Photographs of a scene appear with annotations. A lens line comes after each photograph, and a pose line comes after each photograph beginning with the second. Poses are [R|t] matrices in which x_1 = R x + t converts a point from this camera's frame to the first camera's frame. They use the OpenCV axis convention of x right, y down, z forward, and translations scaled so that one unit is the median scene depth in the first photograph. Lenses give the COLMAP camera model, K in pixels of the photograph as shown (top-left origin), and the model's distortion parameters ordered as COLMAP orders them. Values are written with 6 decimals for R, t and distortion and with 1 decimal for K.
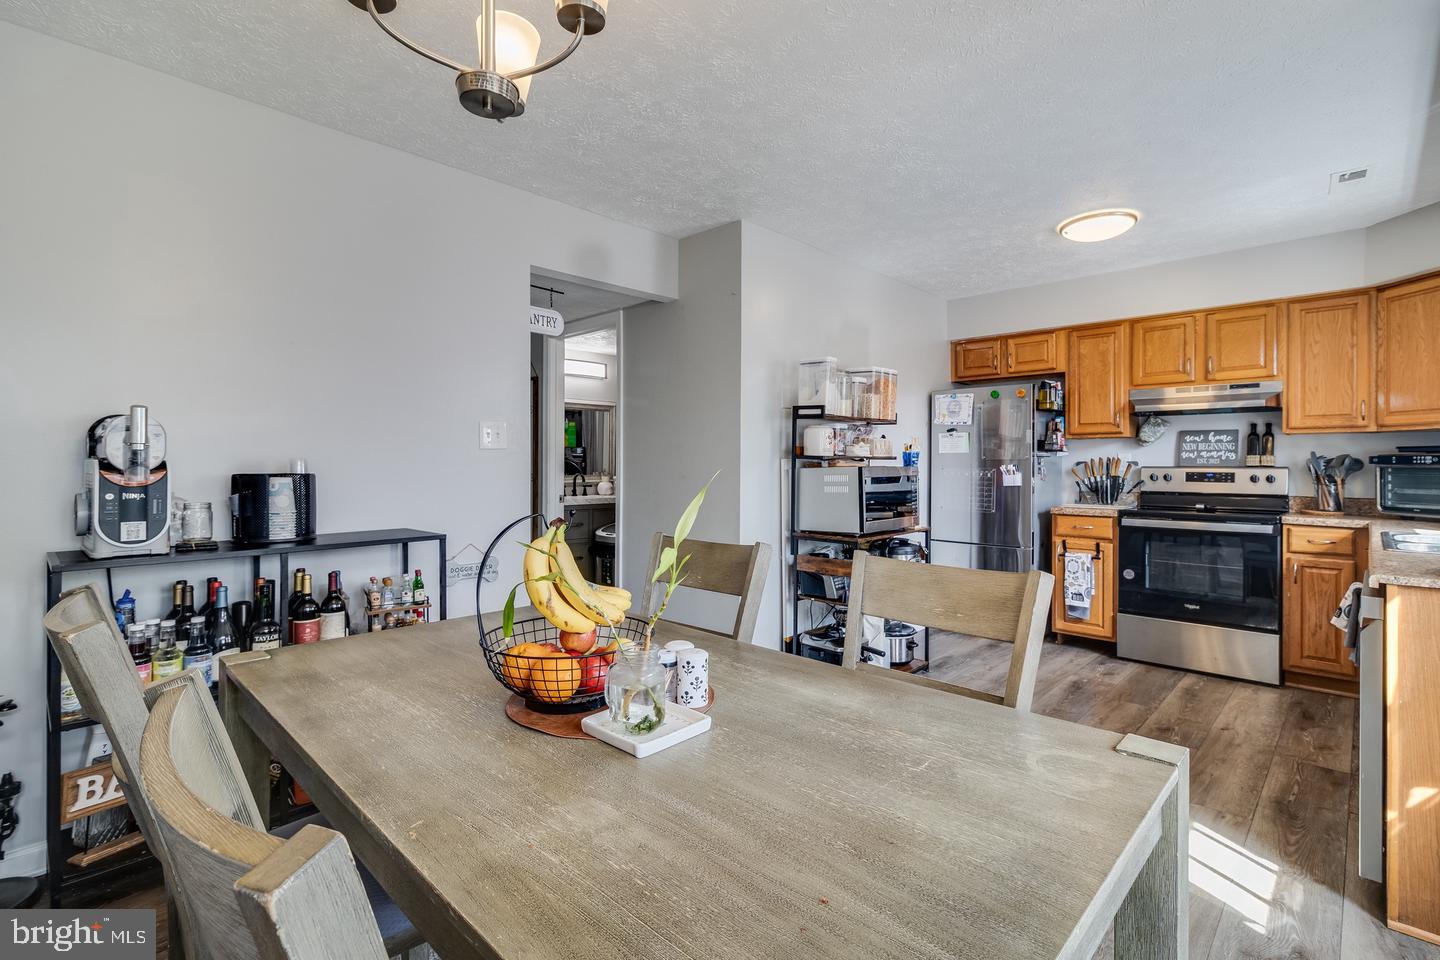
lens RADIAL K [[664.2, 0, 723.2], [0, 664.2, 463.8], [0, 0, 1]] dist [0.002091, -0.000114]
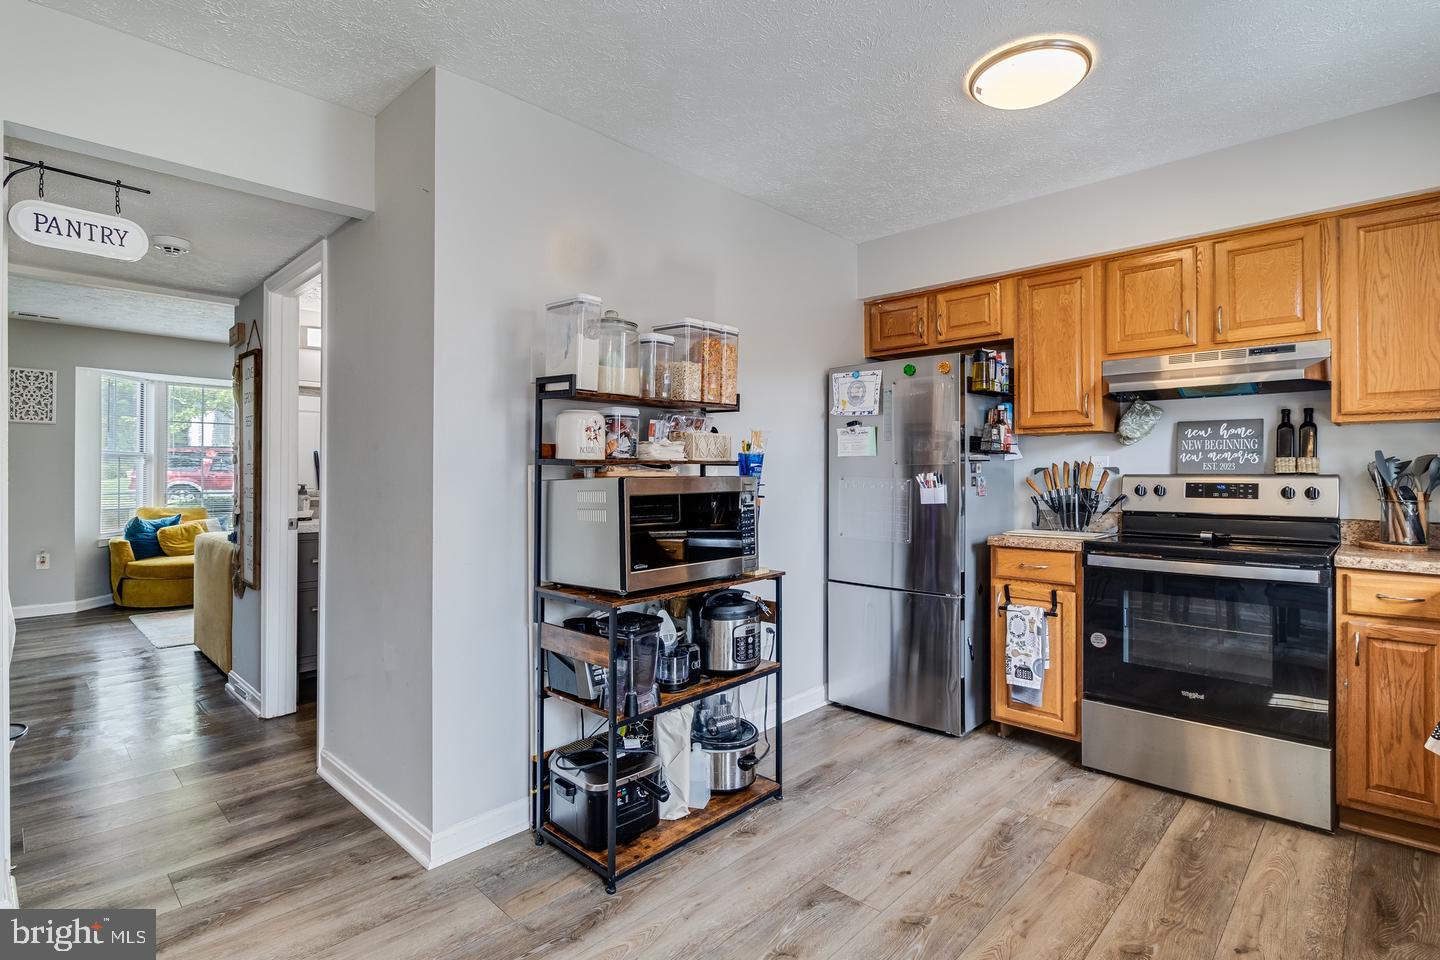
lens RADIAL K [[699.0, 0, 728.1], [0, 699.0, 467.8], [0, 0, 1]] dist [-0.003152, -0.001707]
pose [[0.999978, -0.003565, 0.005536, 0.251054], [0.003600, 0.999973, -0.006461, 0.000147], [-0.005513, 0.006481, 0.999964, 0.325853]]
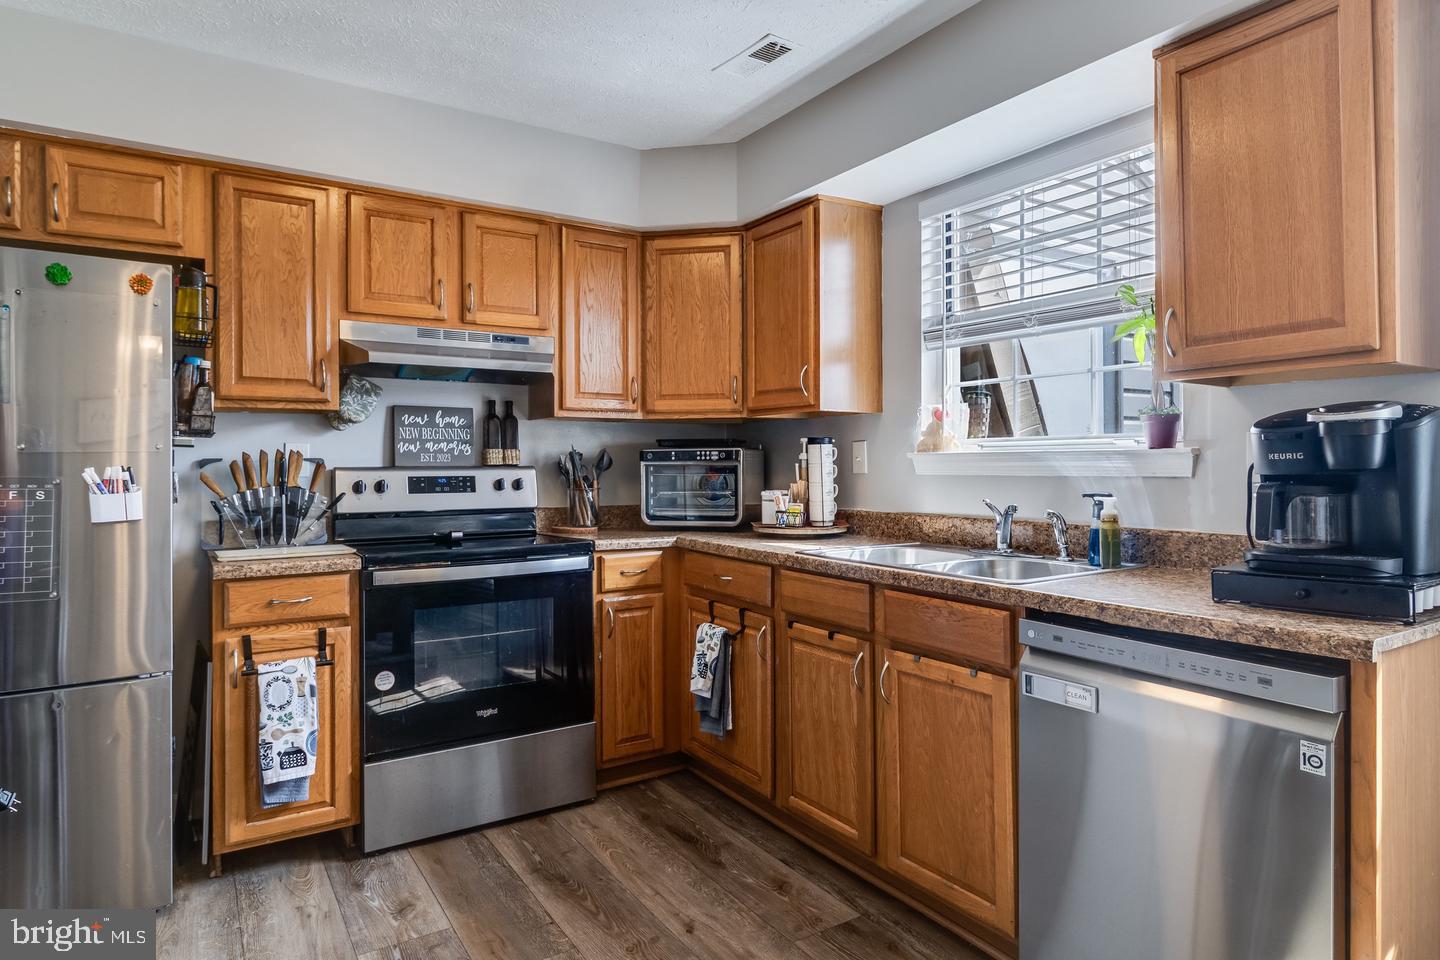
lens RADIAL K [[840.7, 0, 715.8], [0, 840.7, 459.4], [0, 0, 1]] dist [0.004145, -0.006257]
pose [[0.233541, 0.001432, 0.972346, 0.048842], [0.006197, 0.999976, -0.002962, 0.001294], [-0.972327, 0.006718, 0.233527, 0.623516]]
